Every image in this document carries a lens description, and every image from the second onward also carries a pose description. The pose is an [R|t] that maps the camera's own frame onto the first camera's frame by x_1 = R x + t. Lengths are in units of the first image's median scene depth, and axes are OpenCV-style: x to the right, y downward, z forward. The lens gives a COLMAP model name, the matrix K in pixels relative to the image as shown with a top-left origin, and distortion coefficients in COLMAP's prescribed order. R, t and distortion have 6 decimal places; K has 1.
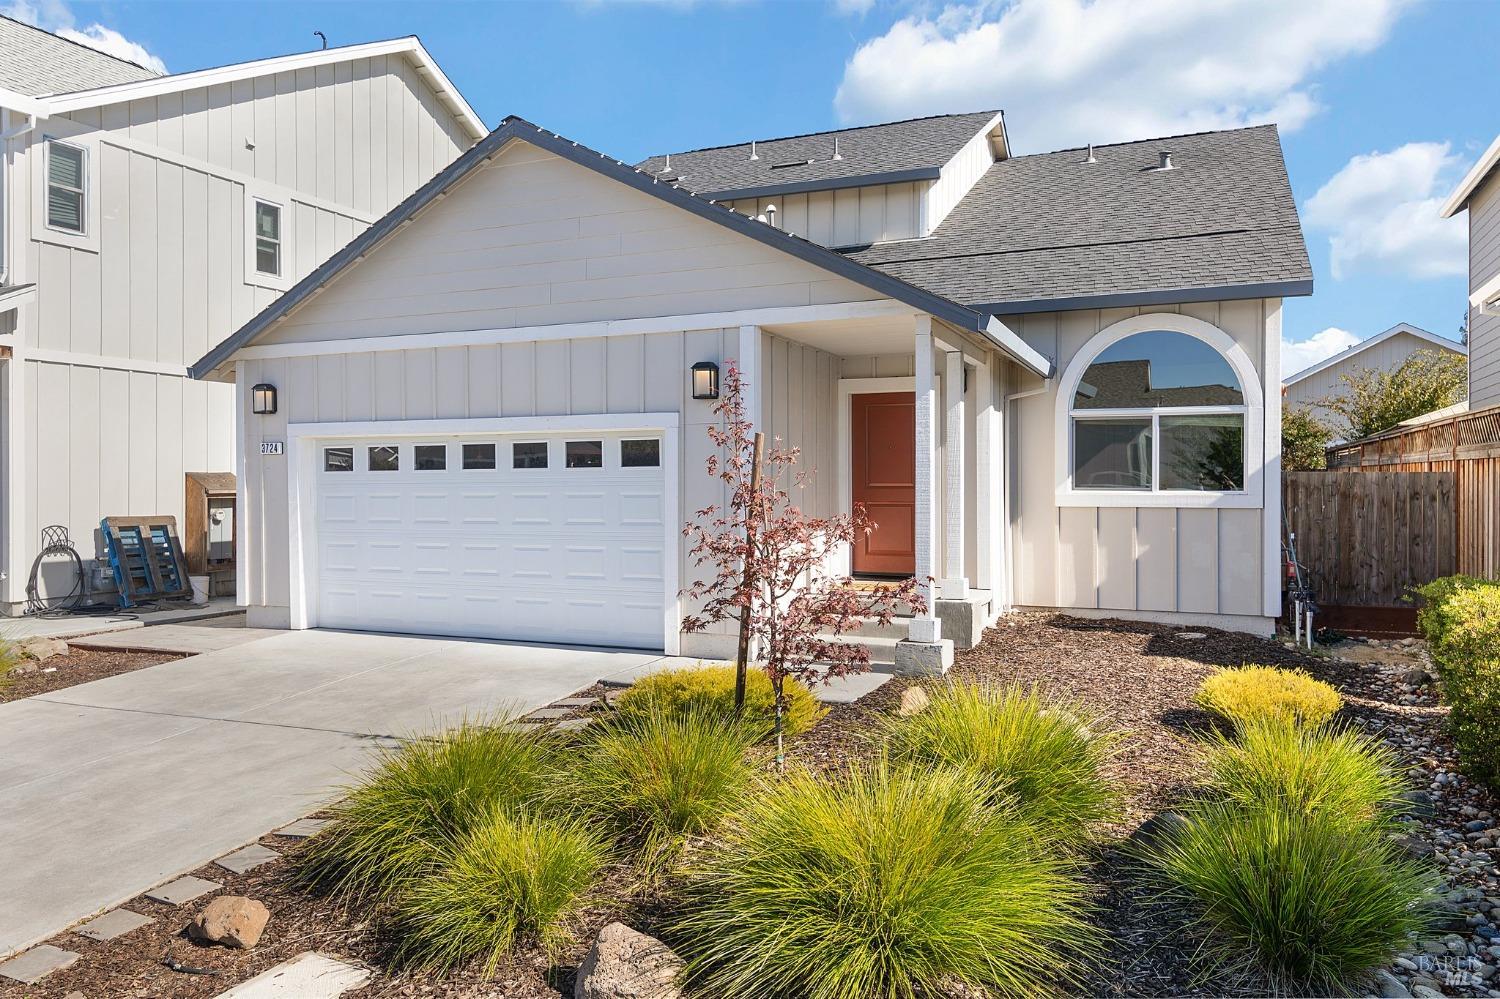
lens RADIAL K [[1055.6, 0, 750.0], [0, 1055.6, 499.5], [0, 0, 1]] dist [0.000936, -0.000926]
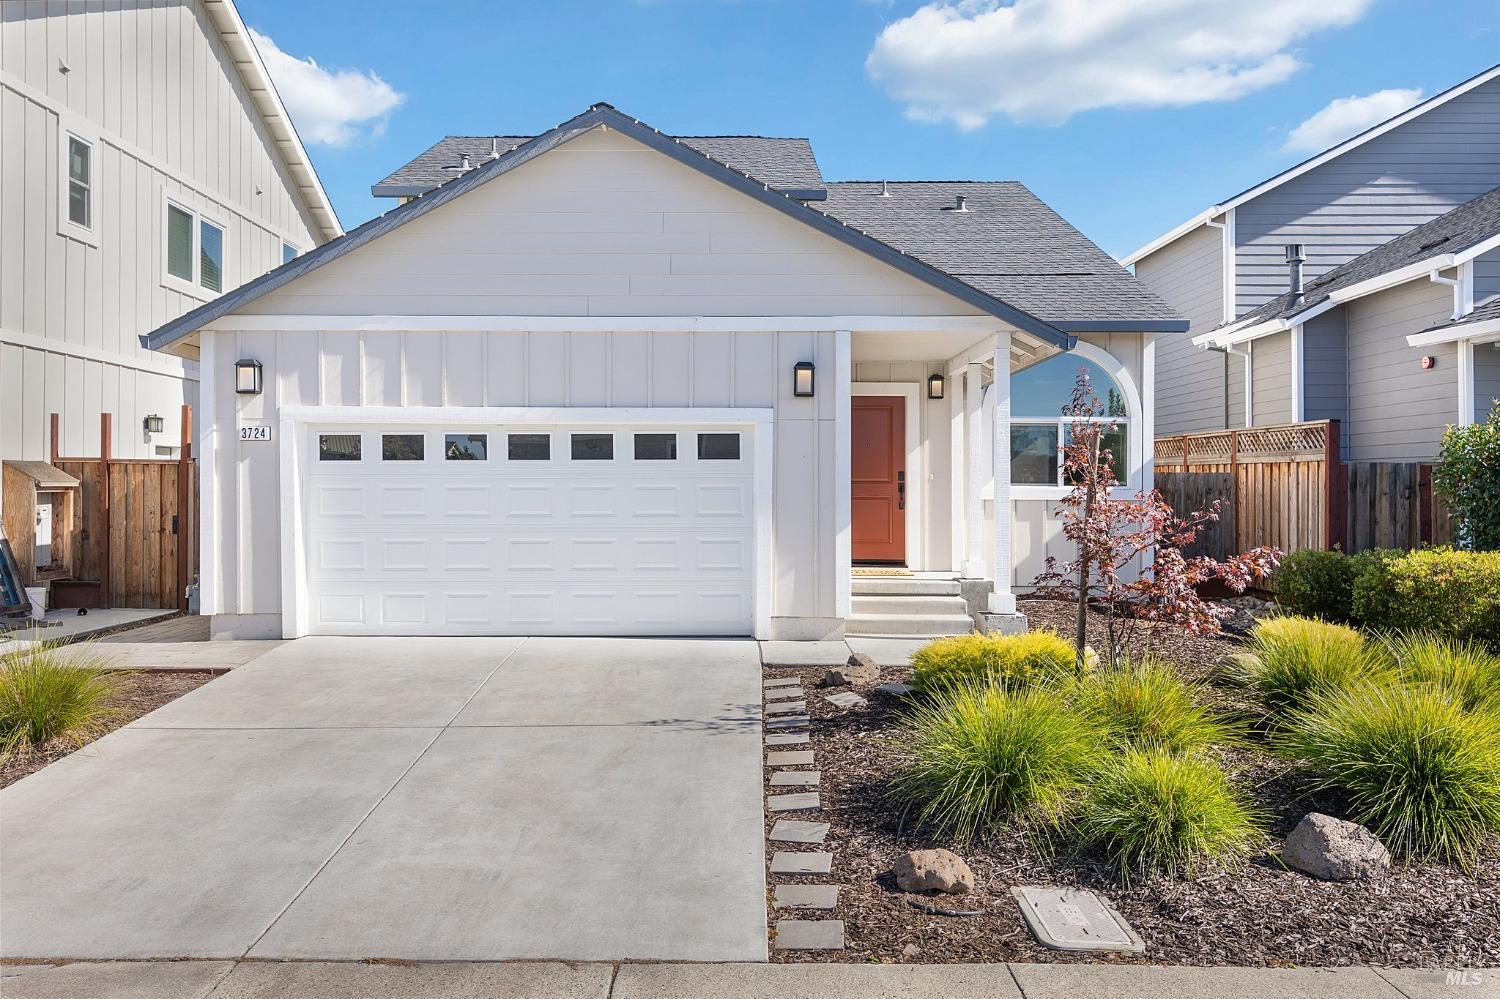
lens RADIAL K [[1055.6, 0, 750.0], [0, 1055.6, 499.5], [0, 0, 1]] dist [0.000936, -0.000926]
pose [[0.920162, -0.000859, 0.391537, -0.428814], [0.001111, 0.999999, -0.000417, 0.007545], [-0.391537, 0.000819, 0.920162, 0.033274]]
